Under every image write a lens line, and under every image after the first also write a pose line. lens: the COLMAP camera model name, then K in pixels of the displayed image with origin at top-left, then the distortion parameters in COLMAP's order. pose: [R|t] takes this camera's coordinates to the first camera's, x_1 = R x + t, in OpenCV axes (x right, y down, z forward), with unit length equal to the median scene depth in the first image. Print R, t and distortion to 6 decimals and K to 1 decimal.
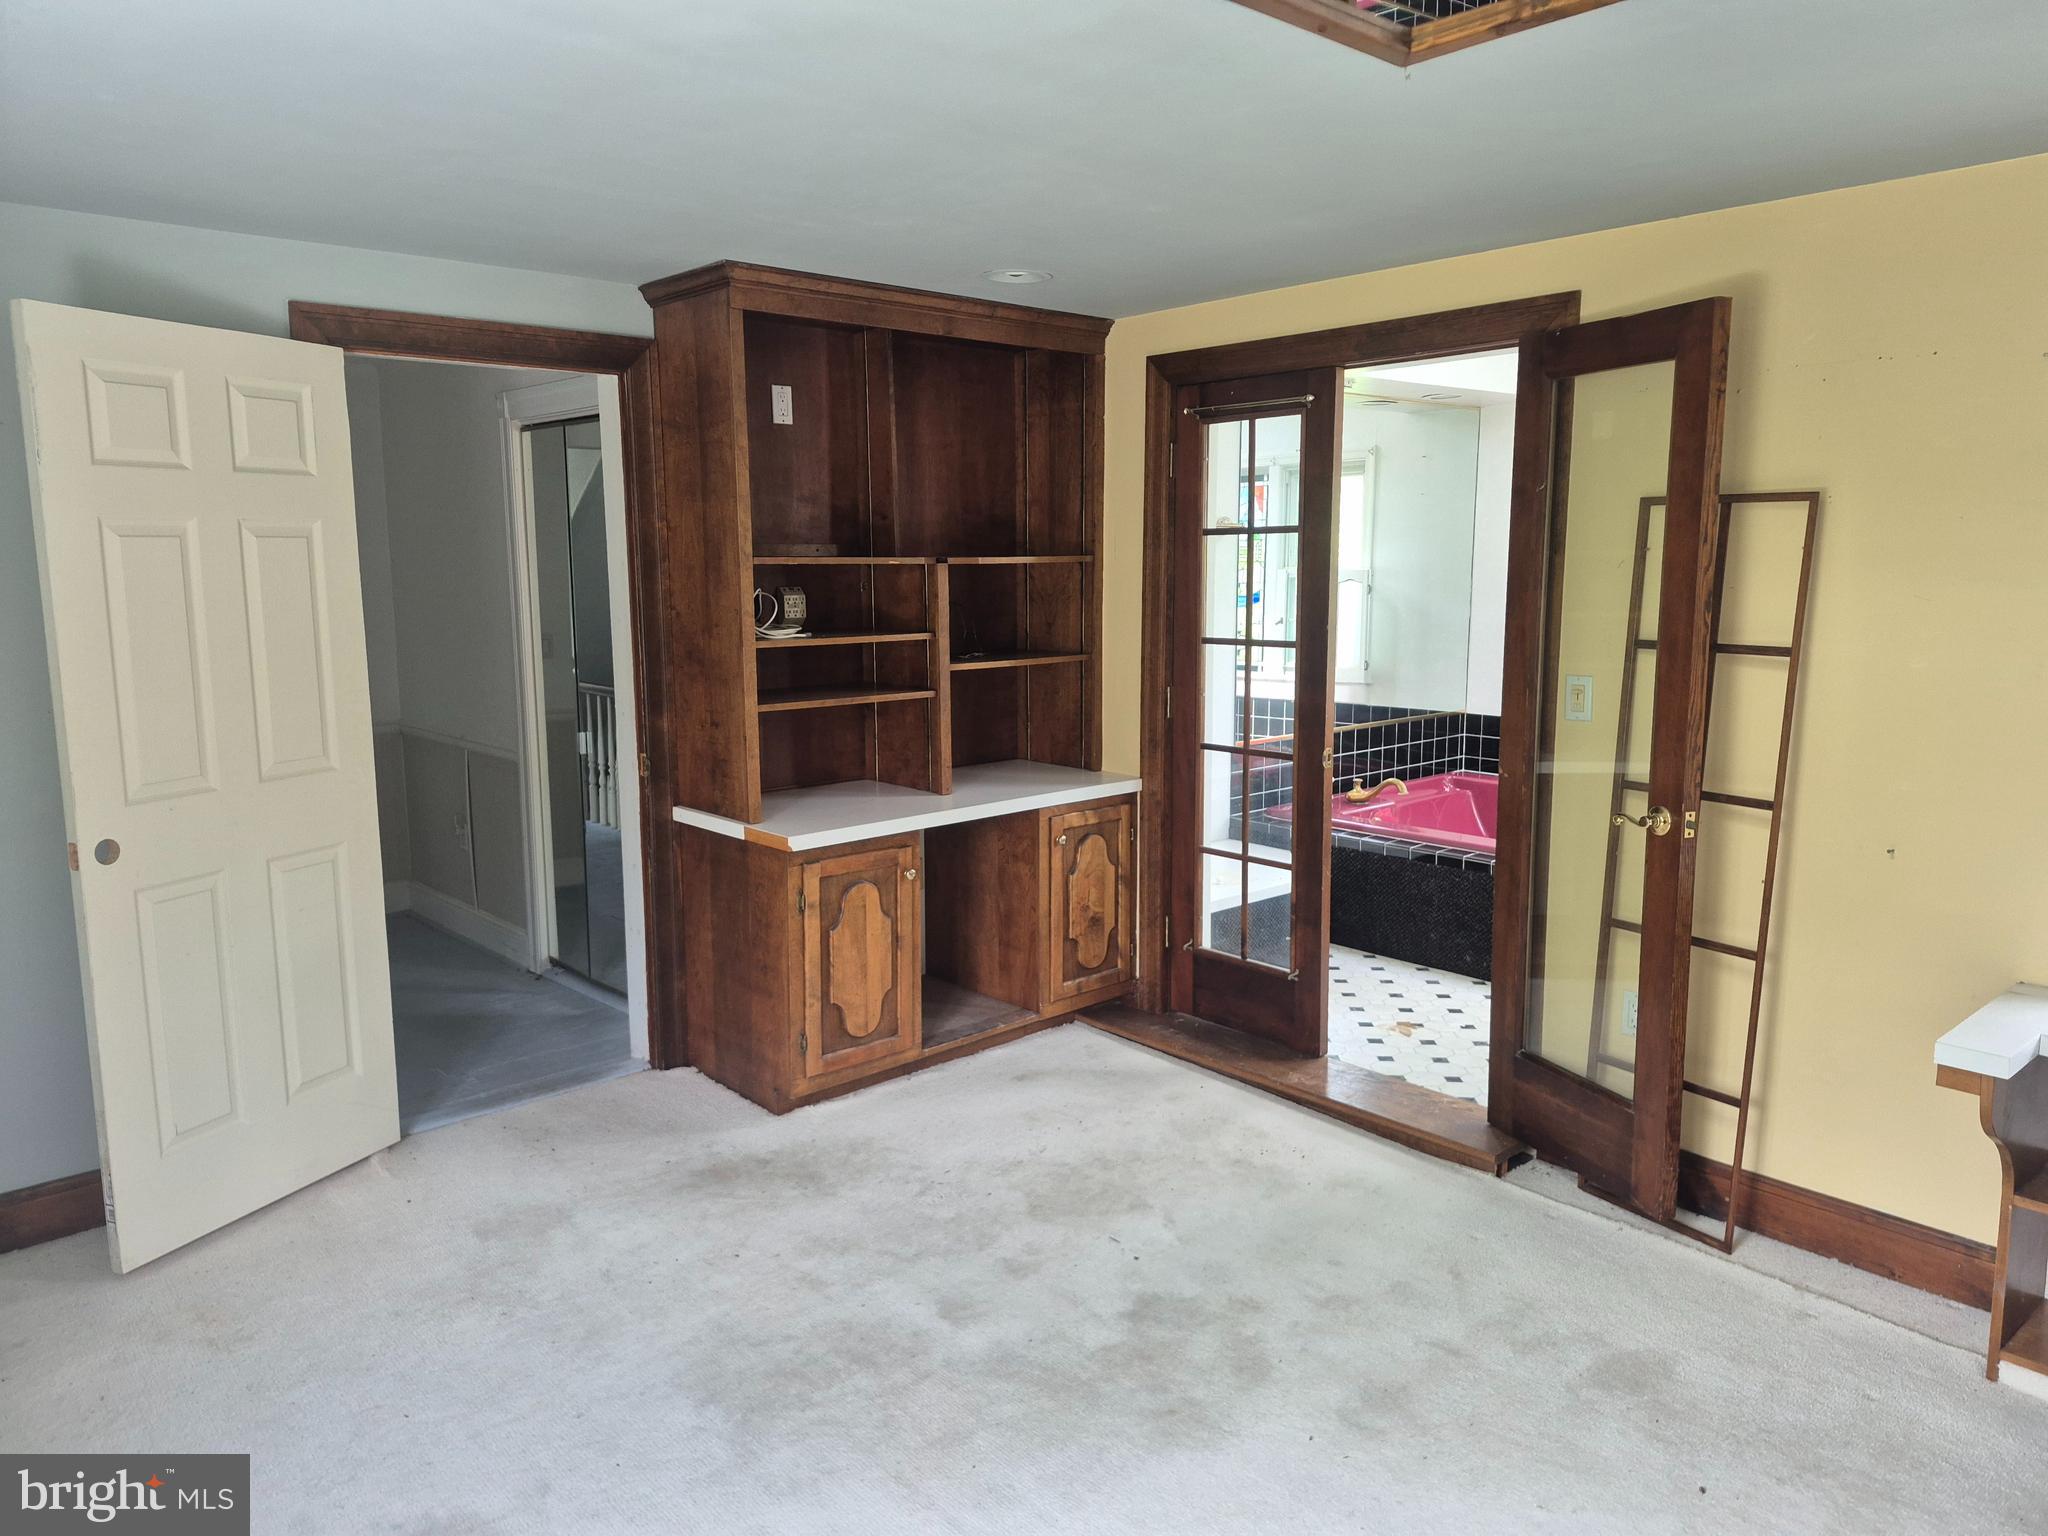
lens RADIAL K [[1423.7, 0, 1021.9], [0, 1423.7, 759.4], [0, 0, 1]] dist [0.061712, -0.045815]
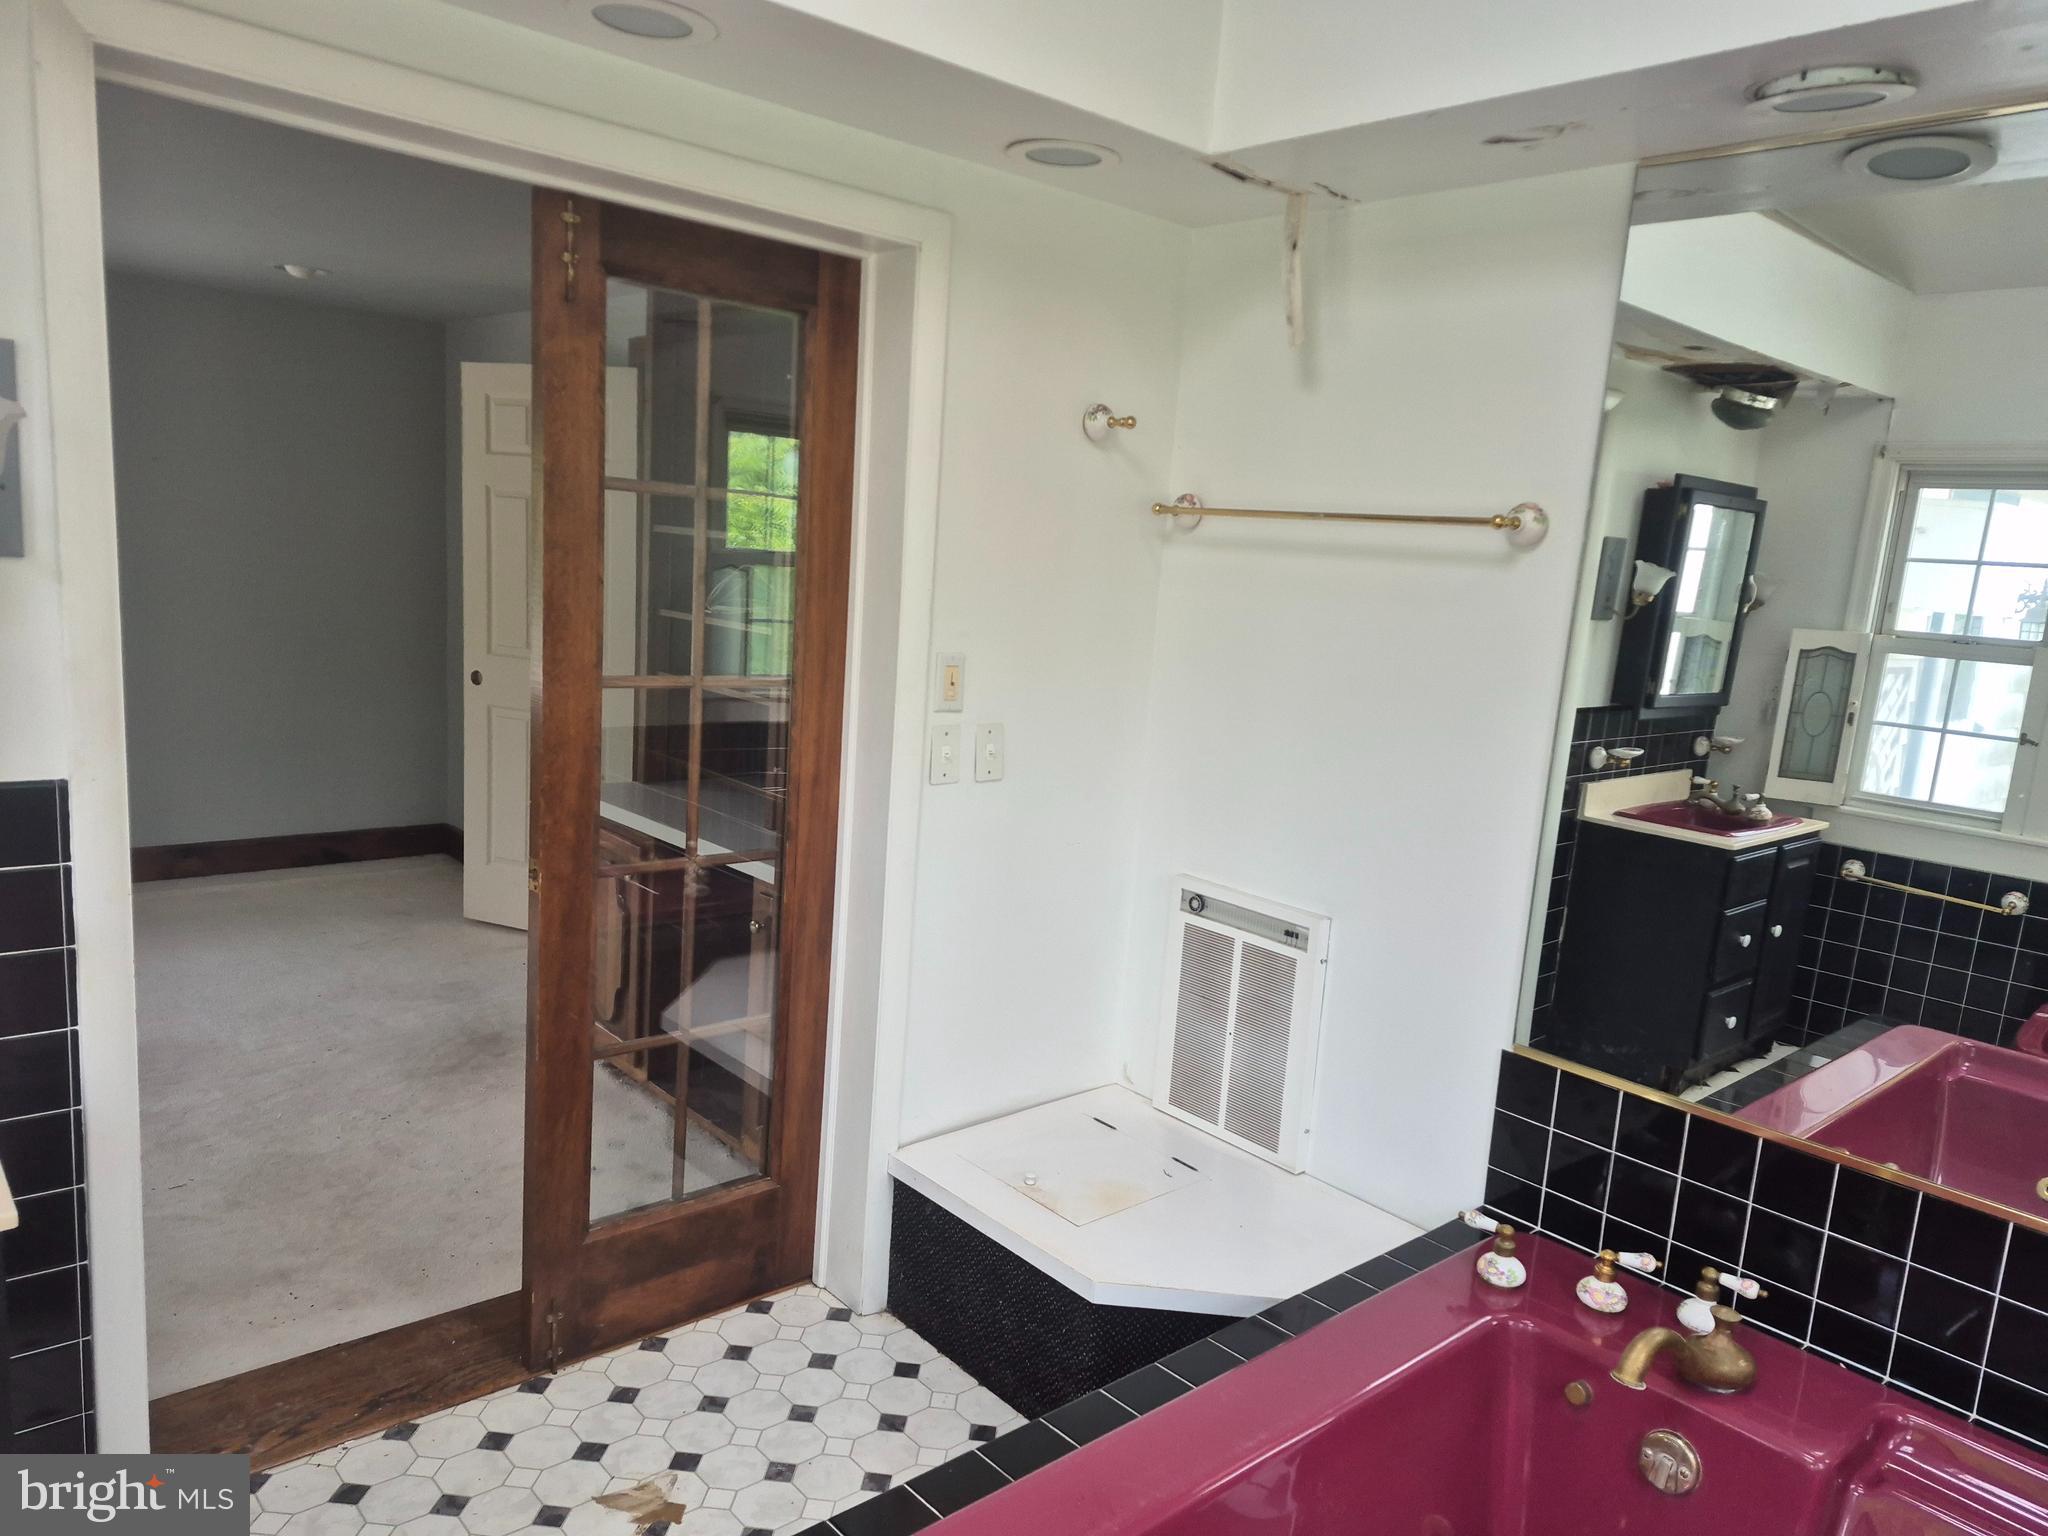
lens RADIAL K [[1423.7, 0, 1019.7], [0, 1423.7, 789.1], [0, 0, 1]] dist [0.061712, -0.045815]
pose [[-0.018308, 0.162977, -0.986460, 0.977573], [-0.217837, 0.962274, 0.163024, -0.208896], [0.975814, 0.217872, 0.017885, 1.476822]]
